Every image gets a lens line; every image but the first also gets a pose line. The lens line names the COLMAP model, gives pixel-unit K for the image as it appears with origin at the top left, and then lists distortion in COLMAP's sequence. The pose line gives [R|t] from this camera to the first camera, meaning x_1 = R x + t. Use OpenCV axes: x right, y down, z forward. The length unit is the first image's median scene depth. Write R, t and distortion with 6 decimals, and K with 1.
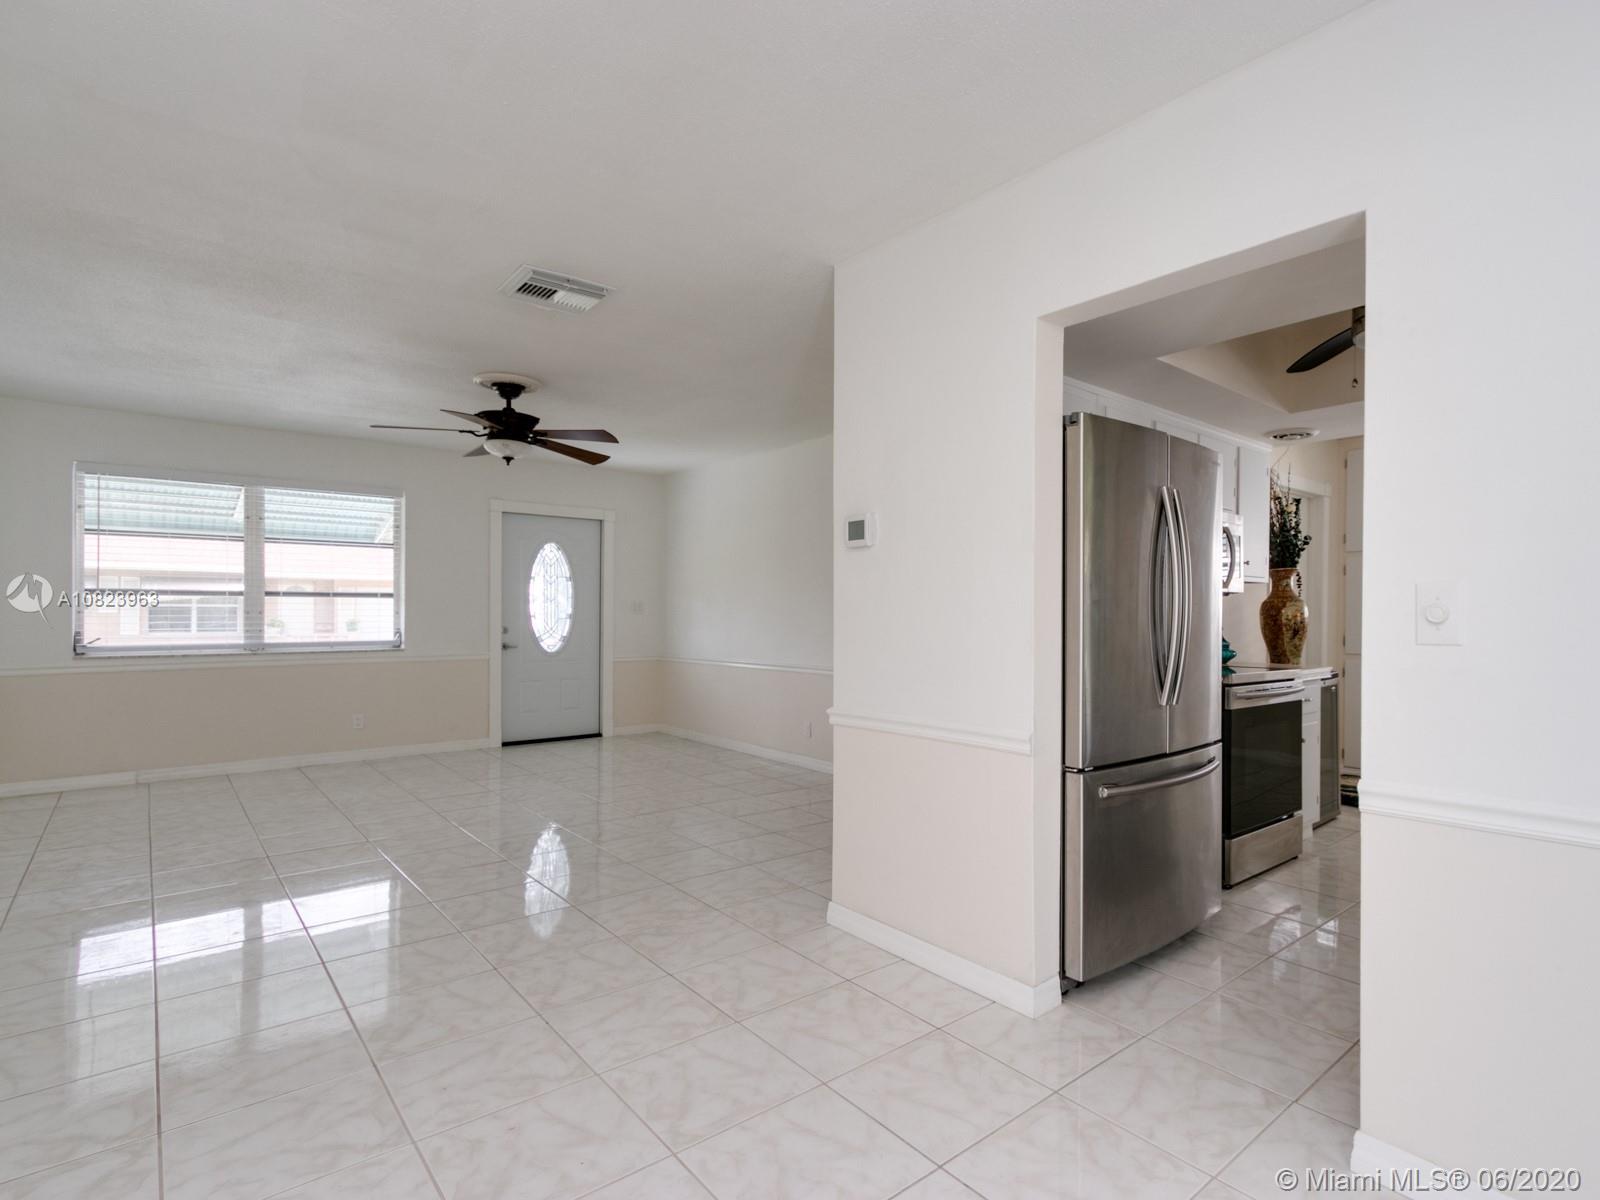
lens RADIAL K [[804.6, 0, 804.3], [0, 804.6, 625.4], [0, 0, 1]] dist [0.006033, -0.000912]
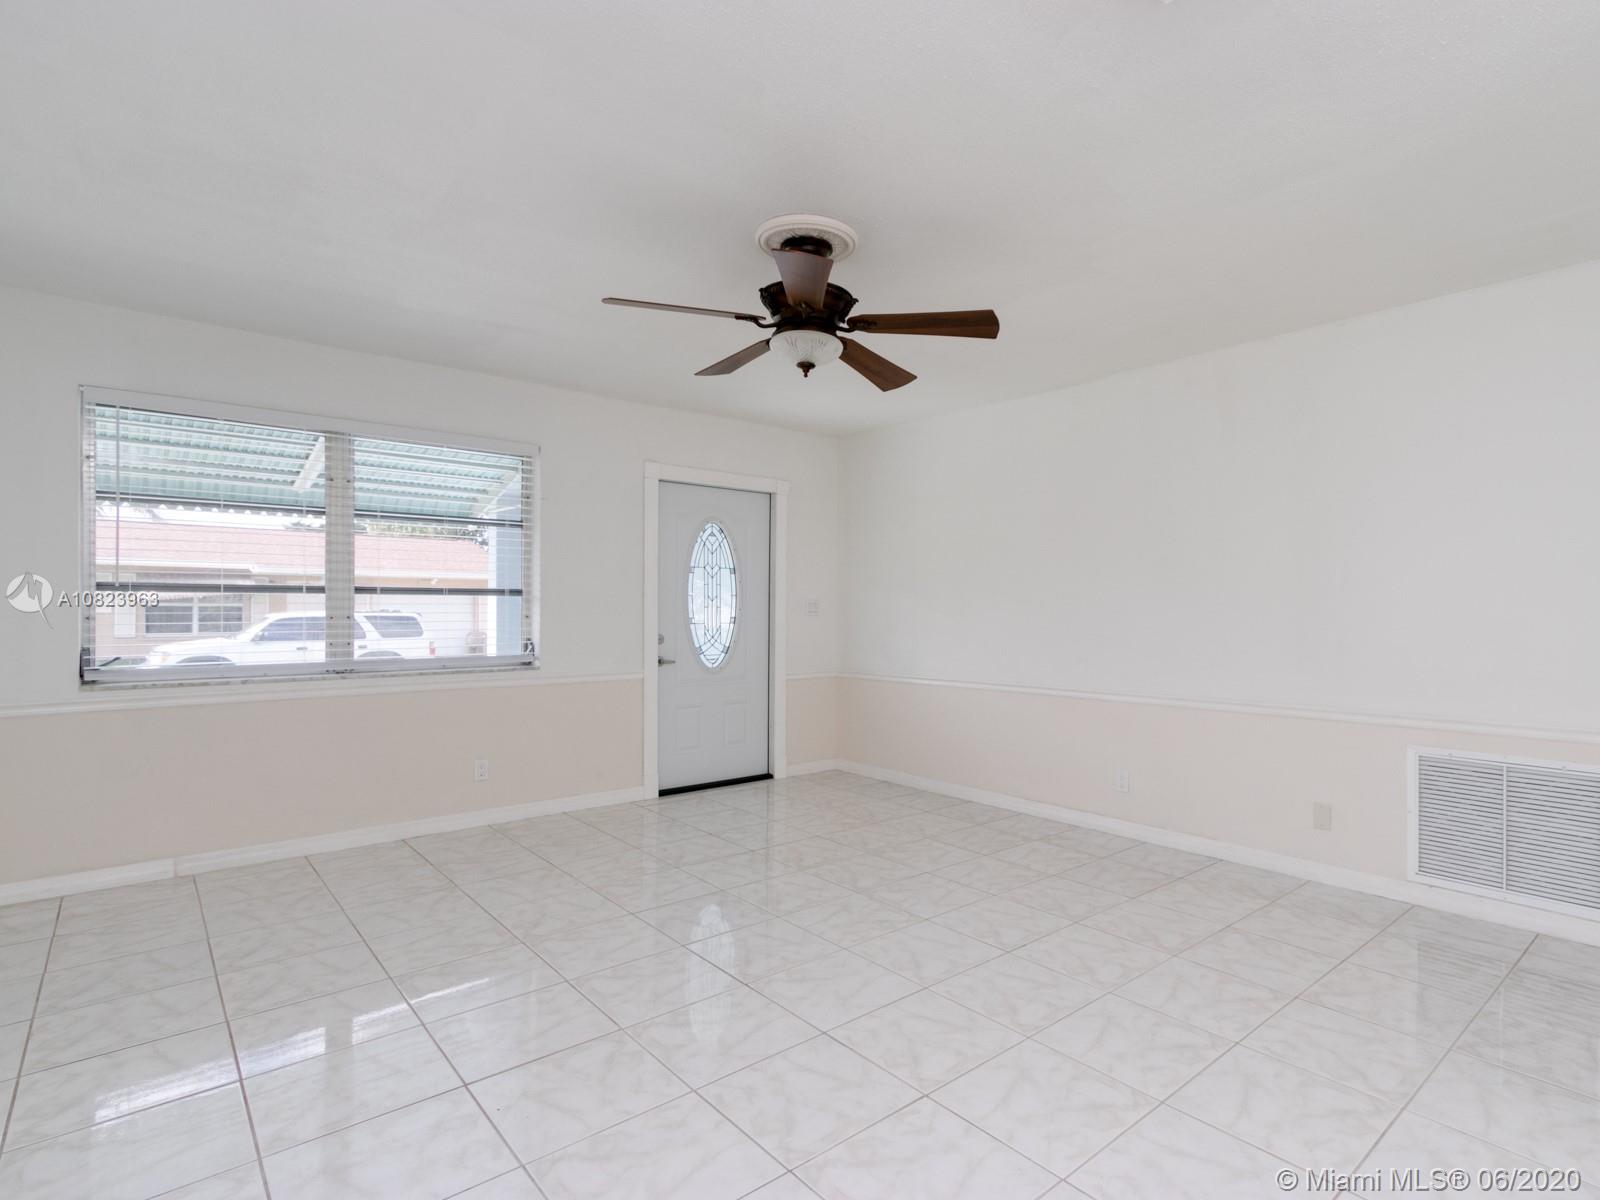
lens RADIAL K [[804.6, 0, 803.4], [0, 804.6, 623.5], [0, 0, 1]] dist [0.006033, -0.000912]
pose [[0.999969, -0.001310, 0.007724, -0.258989], [0.001296, 0.999998, 0.001783, -0.010337], [-0.007726, -0.001773, 0.999969, 0.273334]]
